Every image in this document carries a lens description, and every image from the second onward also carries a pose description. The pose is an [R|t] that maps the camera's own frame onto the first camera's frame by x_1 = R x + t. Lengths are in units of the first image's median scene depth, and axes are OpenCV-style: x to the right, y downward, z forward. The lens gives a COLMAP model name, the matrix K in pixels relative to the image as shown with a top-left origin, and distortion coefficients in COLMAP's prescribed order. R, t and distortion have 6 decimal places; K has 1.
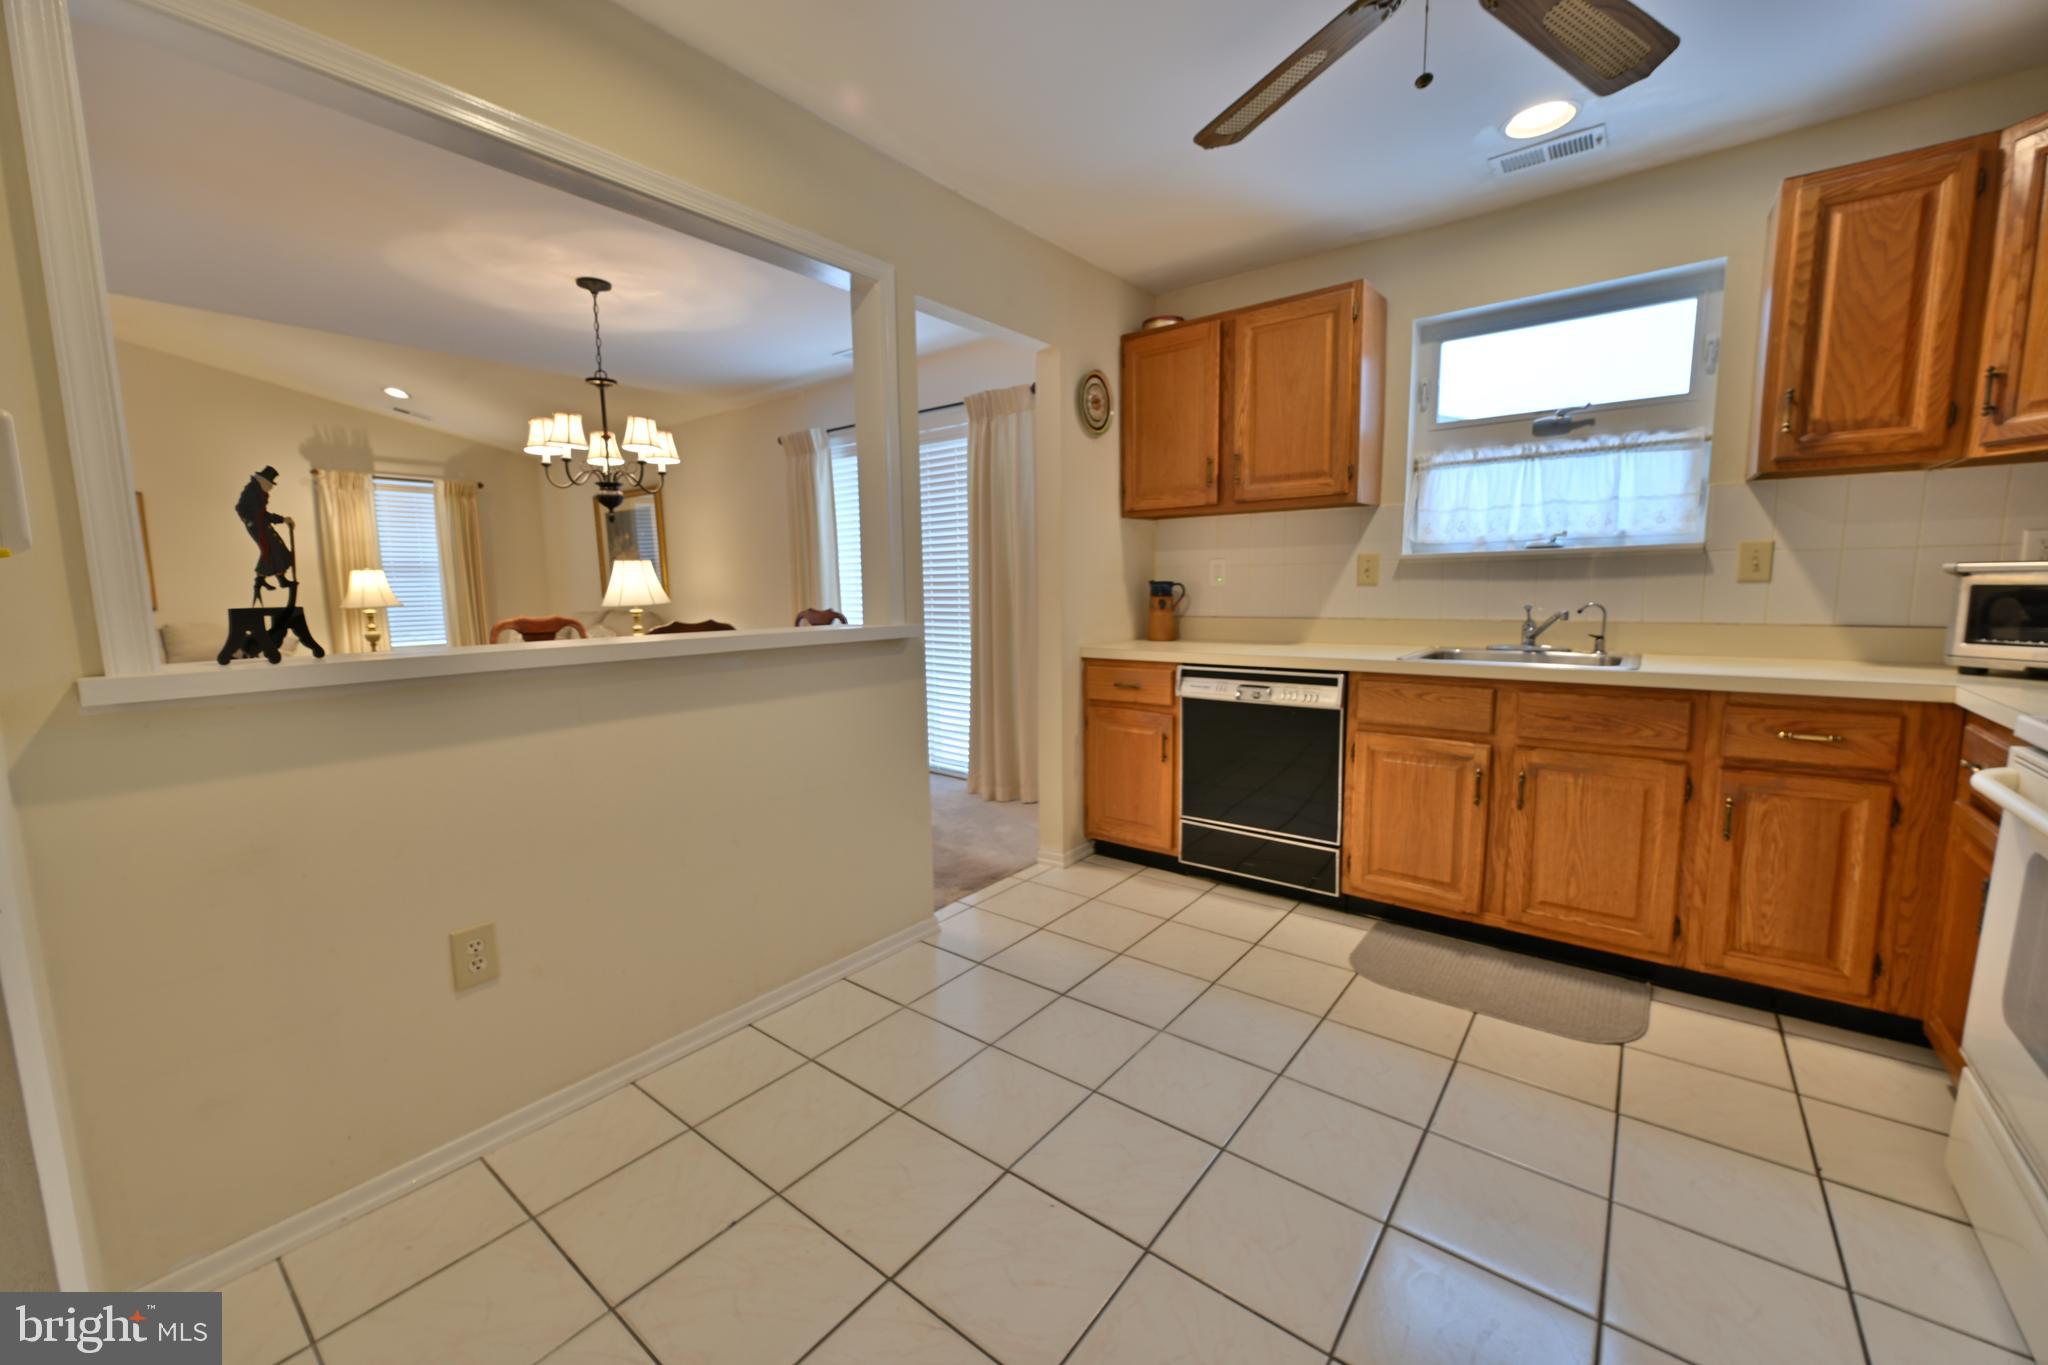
lens RADIAL K [[802.5, 0, 1028.7], [0, 802.5, 685.5], [0, 0, 1]] dist [0.000234, -0.000332]
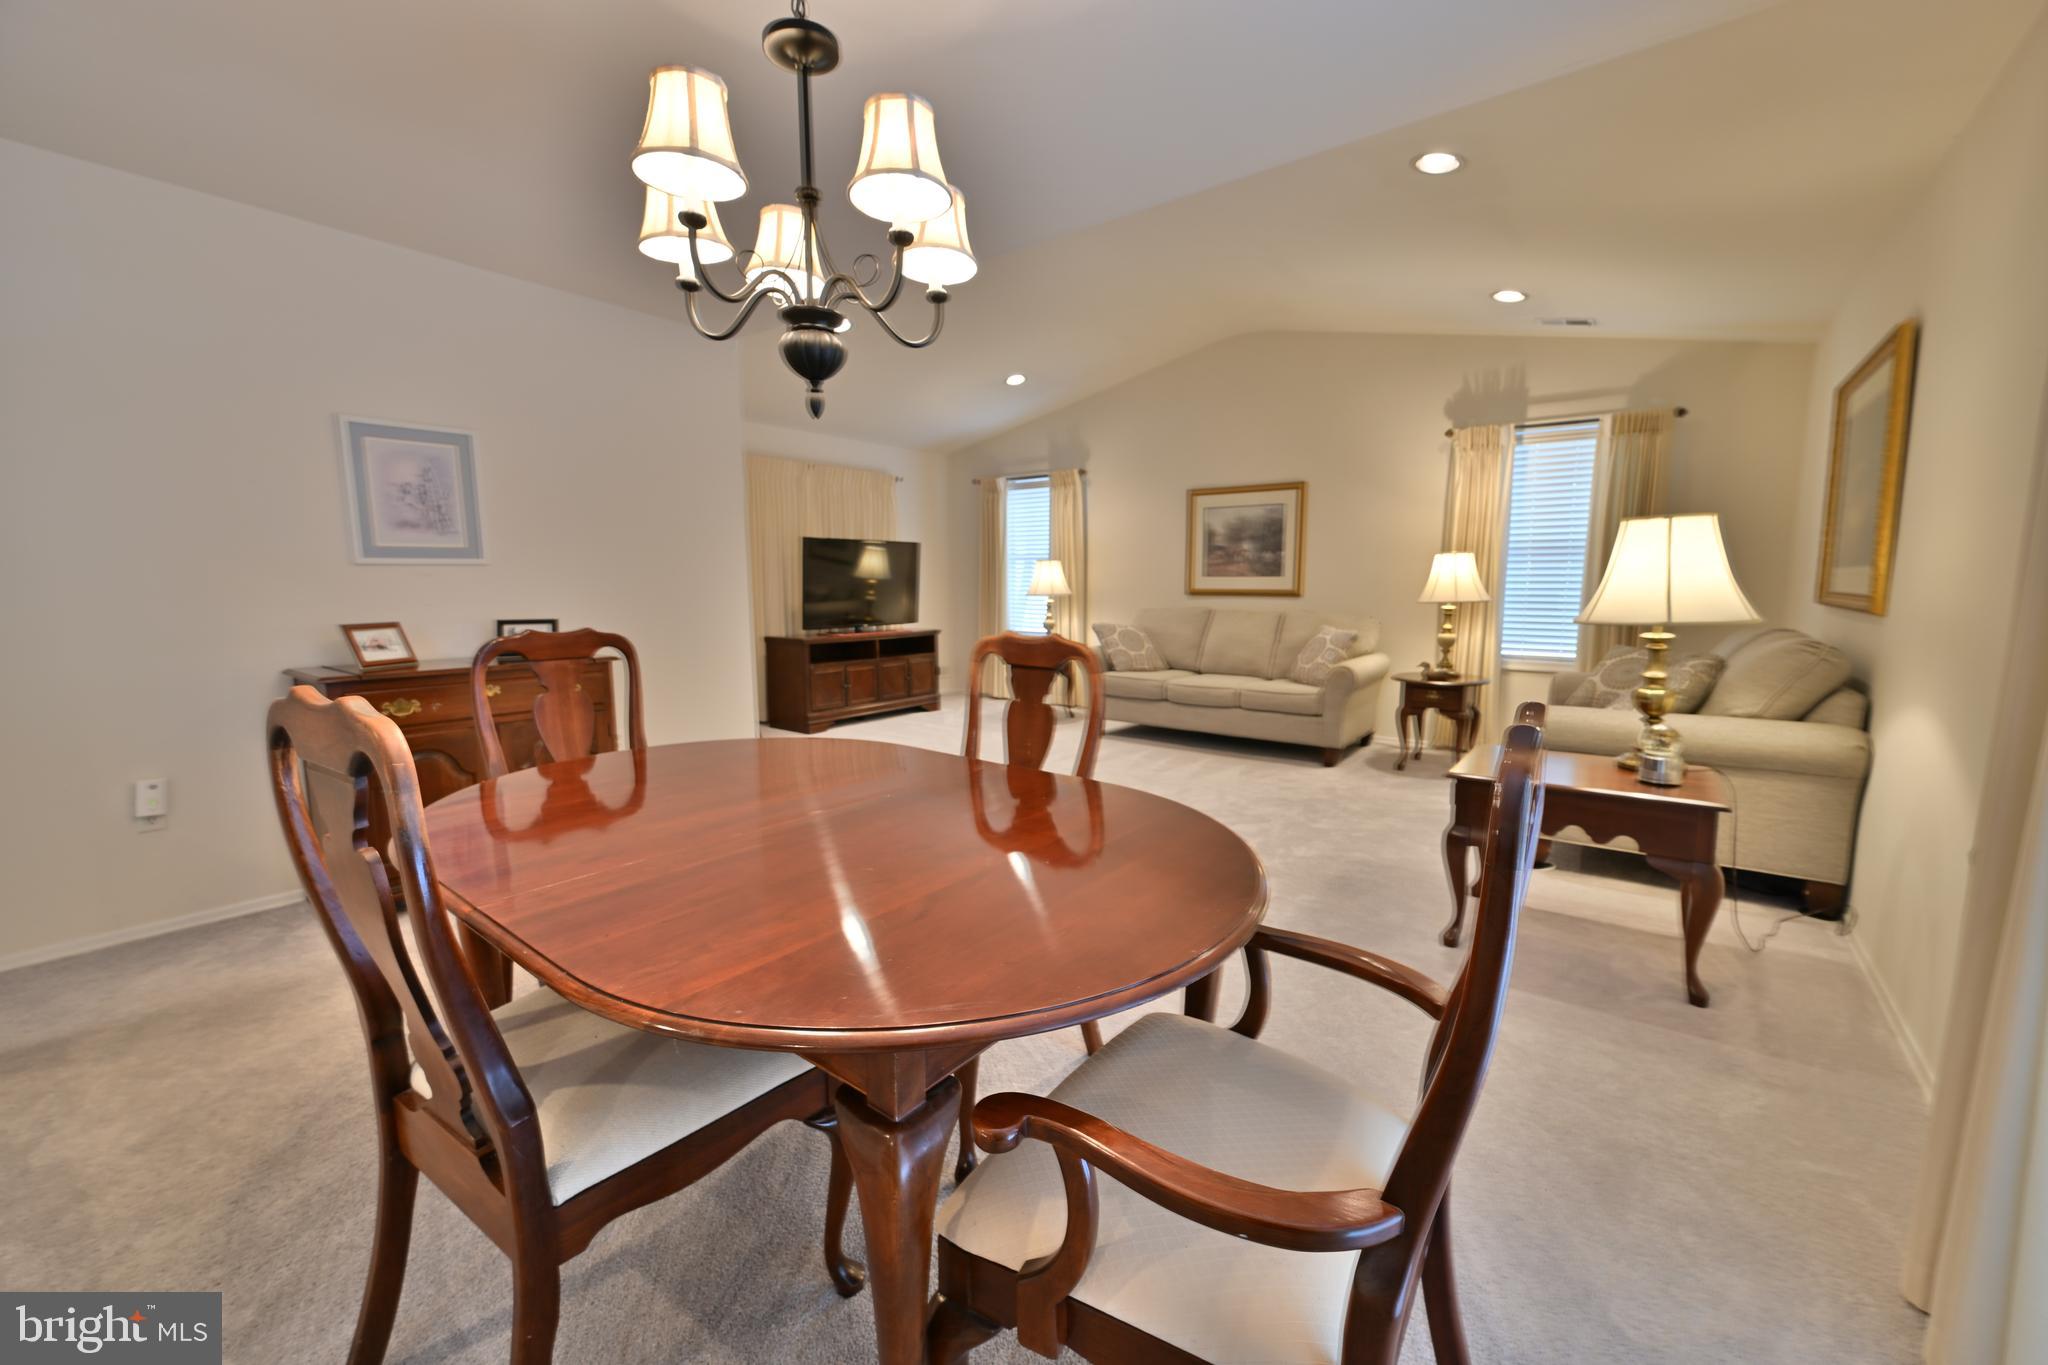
lens RADIAL K [[802.5, 0, 1030.3], [0, 802.5, 678.5], [0, 0, 1]] dist [0.000234, -0.000332]
pose [[0.014105, 0.133138, -0.990997, -0.058996], [-0.127302, 0.983270, 0.130288, -0.074279], [0.991764, 0.124318, 0.030818, 0.586750]]
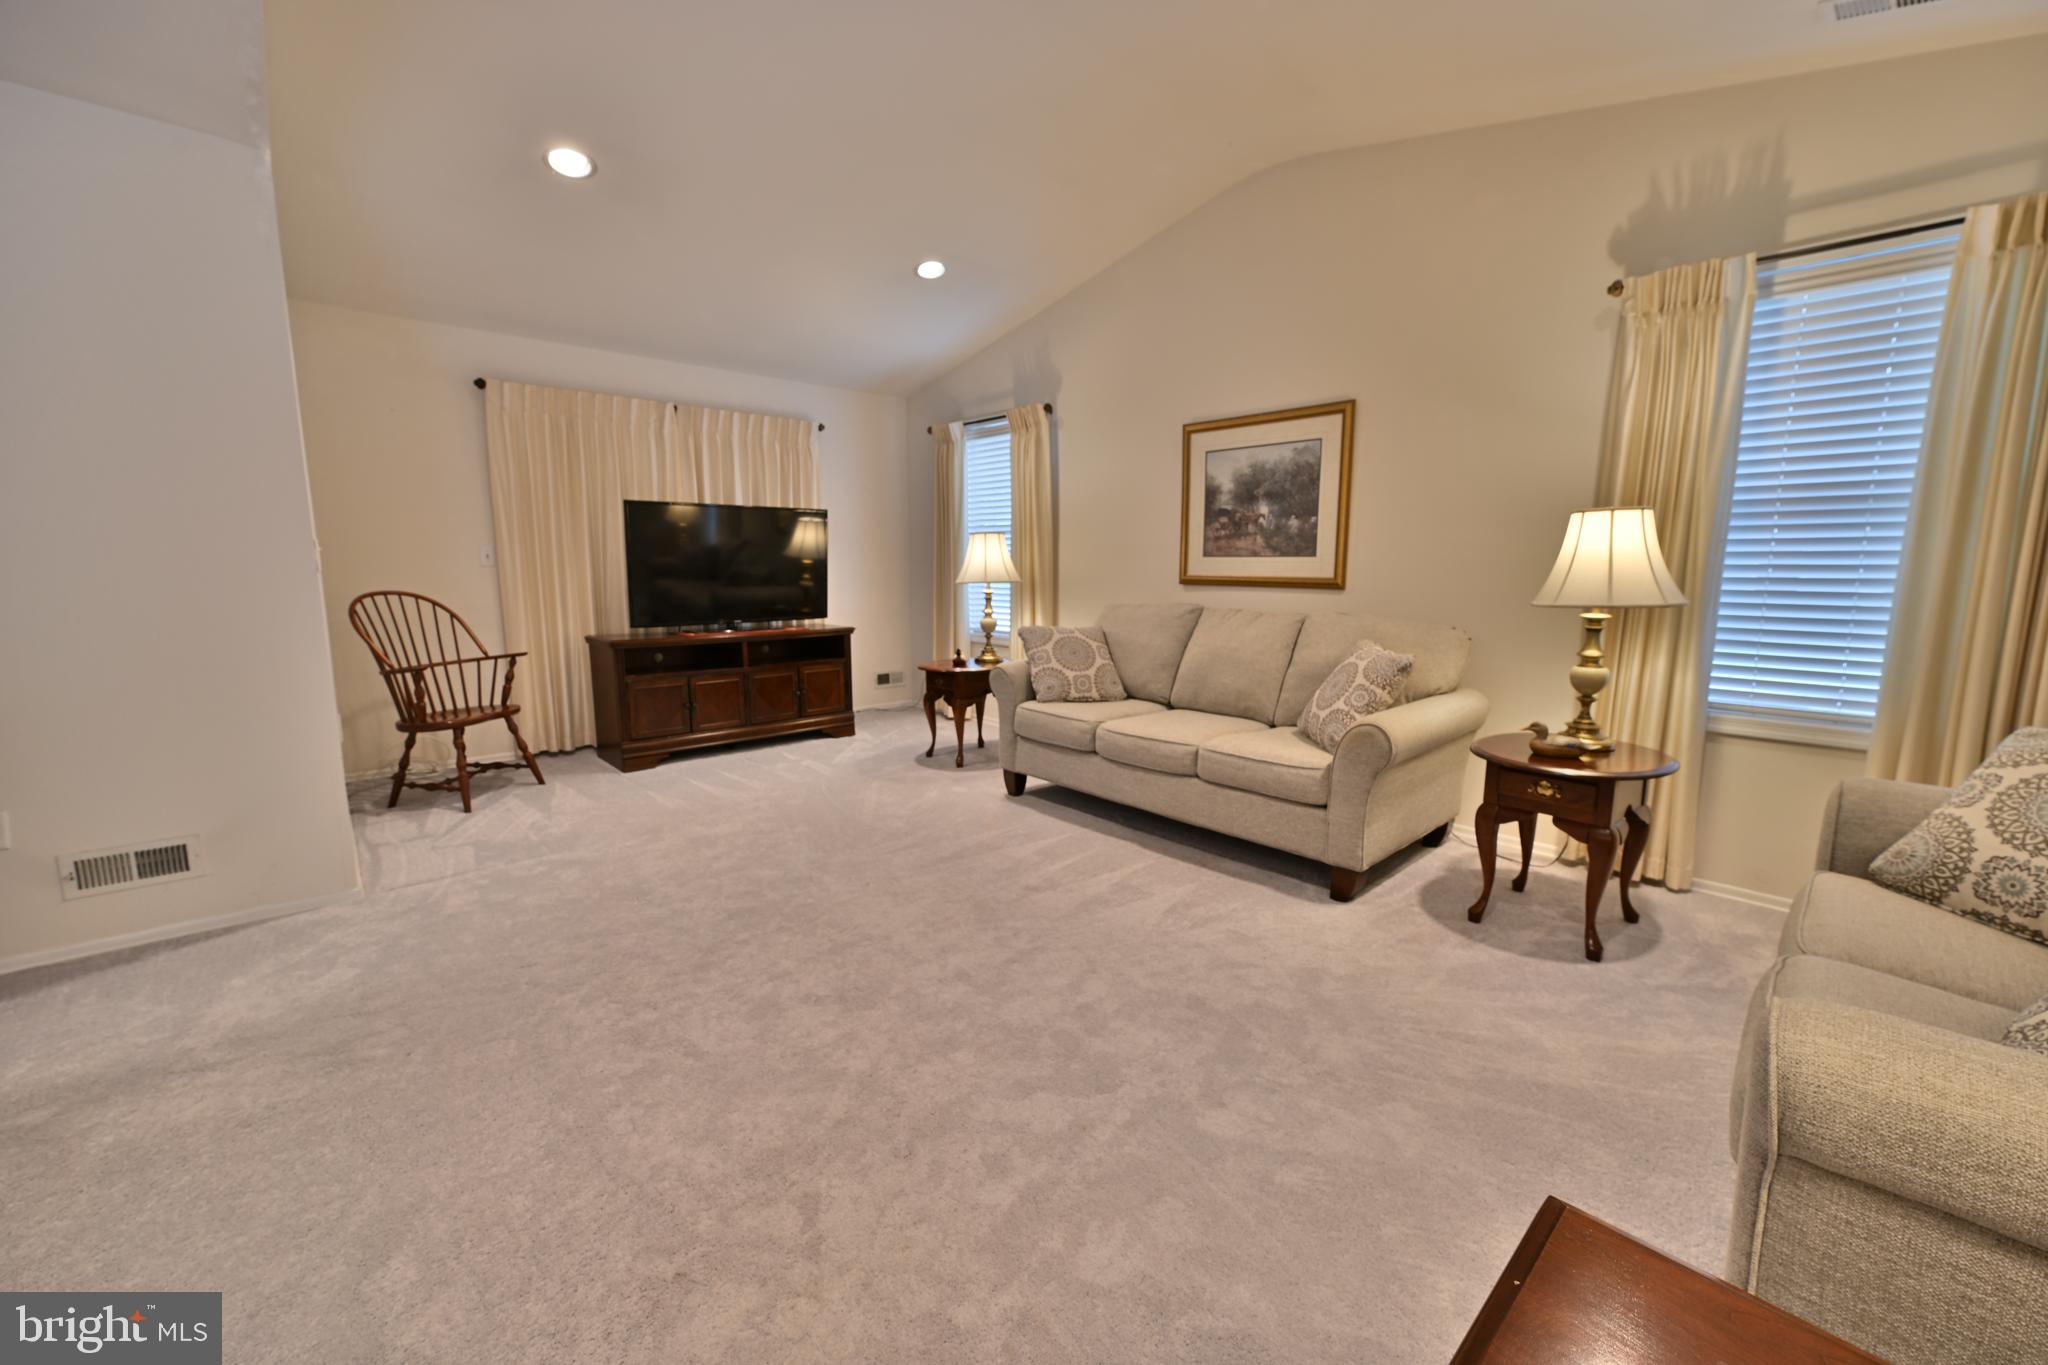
lens RADIAL K [[802.5, 0, 1027.3], [0, 802.5, 676.7], [0, 0, 1]] dist [0.000234, -0.000332]
pose [[-0.162457, 0.149972, -0.975252, -0.384622], [-0.128254, 0.976787, 0.171573, -0.094740], [0.978345, 0.152953, -0.139451, 0.783028]]
